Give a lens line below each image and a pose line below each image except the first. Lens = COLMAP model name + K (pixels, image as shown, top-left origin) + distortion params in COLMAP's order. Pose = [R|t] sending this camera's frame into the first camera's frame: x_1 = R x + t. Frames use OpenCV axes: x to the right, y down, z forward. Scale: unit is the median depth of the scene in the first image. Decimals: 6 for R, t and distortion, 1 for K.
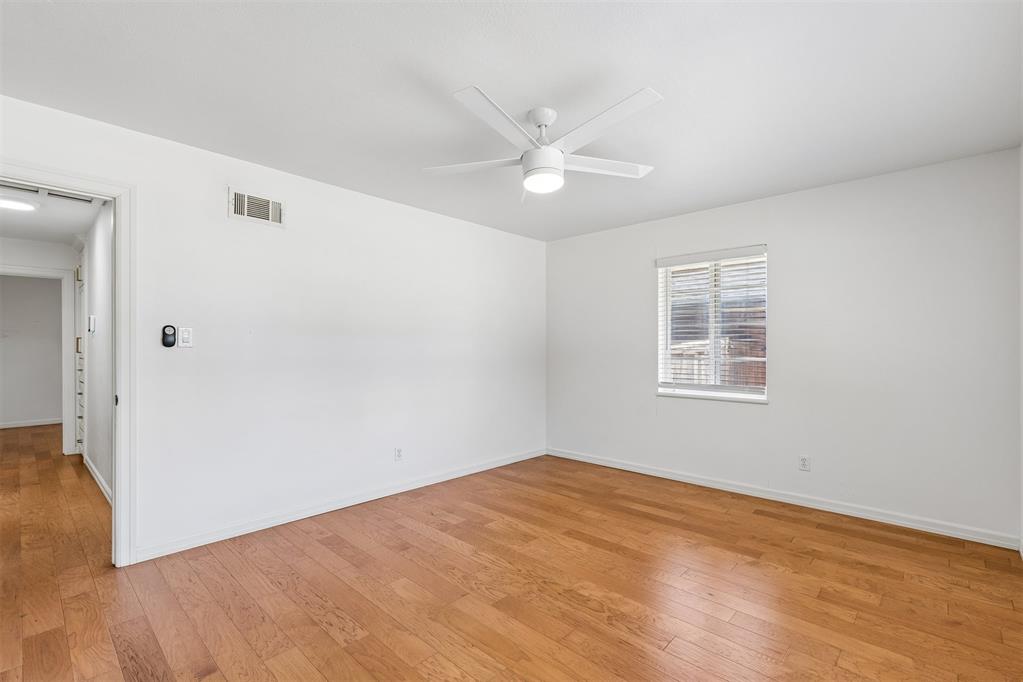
lens RADIAL K [[462.8, 0, 513.1], [0, 462.8, 341.9], [0, 0, 1]] dist [0.006937, -0.001591]
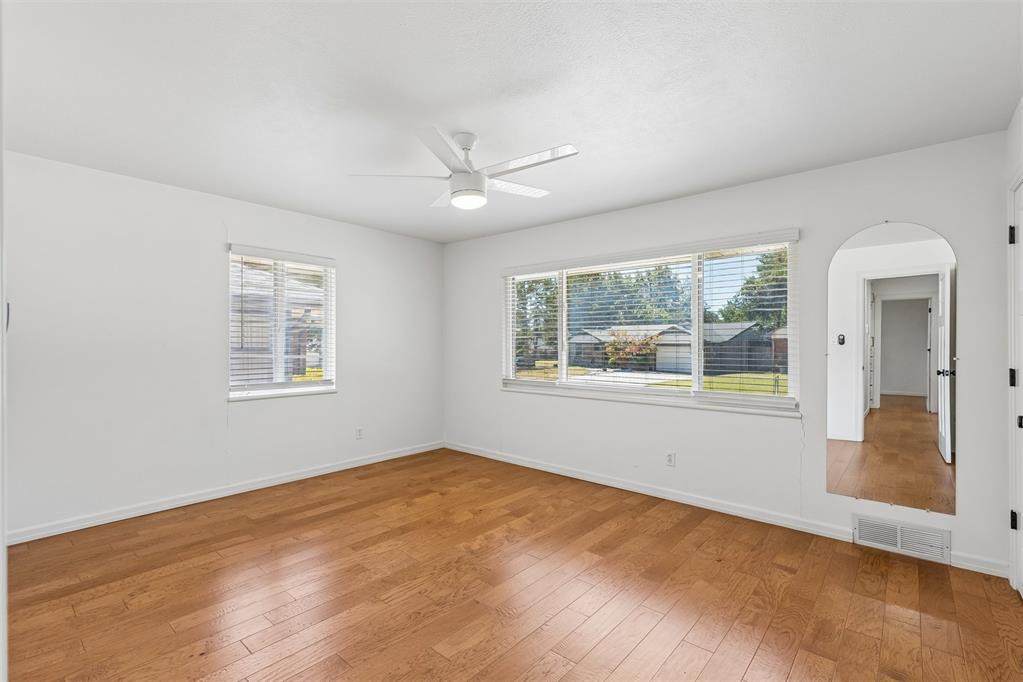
lens RADIAL K [[462.8, 0, 513.1], [0, 462.8, 343.0], [0, 0, 1]] dist [0.006937, -0.001591]
pose [[-0.045828, -0.000775, 0.998949, -0.903261], [-0.014138, 0.999900, 0.000127, -0.000907], [-0.998849, -0.014117, -0.045835, 0.811360]]
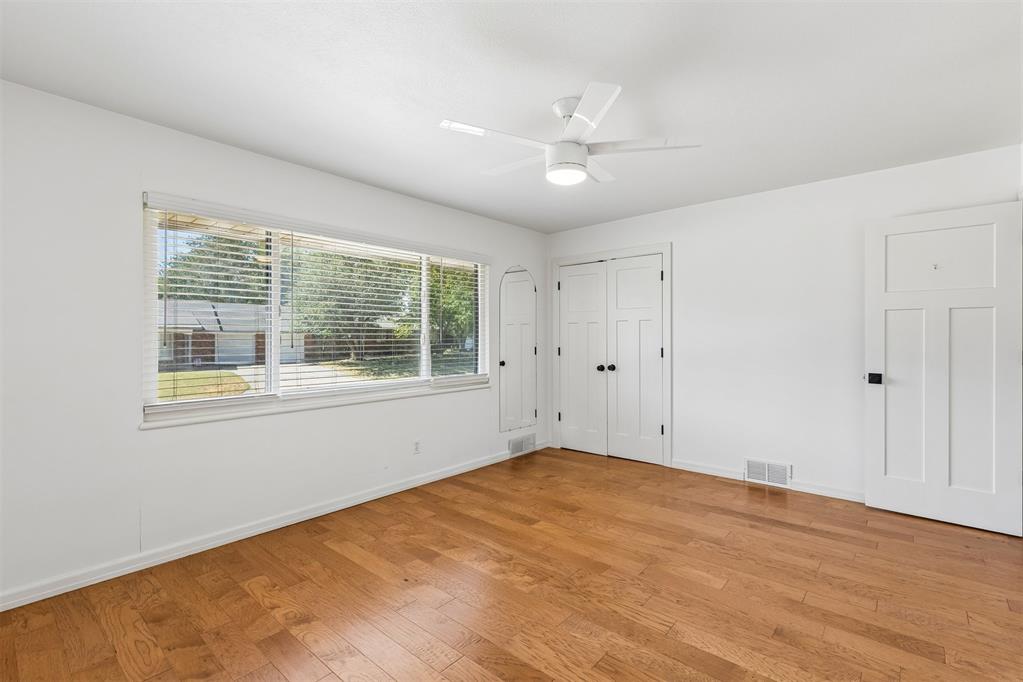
lens RADIAL K [[462.8, 0, 514.0], [0, 462.8, 338.3], [0, 0, 1]] dist [0.006937, -0.001591]
pose [[-0.999134, 0.003294, -0.041472, 0.189194], [0.003568, 0.999972, -0.006522, 0.012399], [0.041450, -0.006665, -0.999118, 1.704576]]
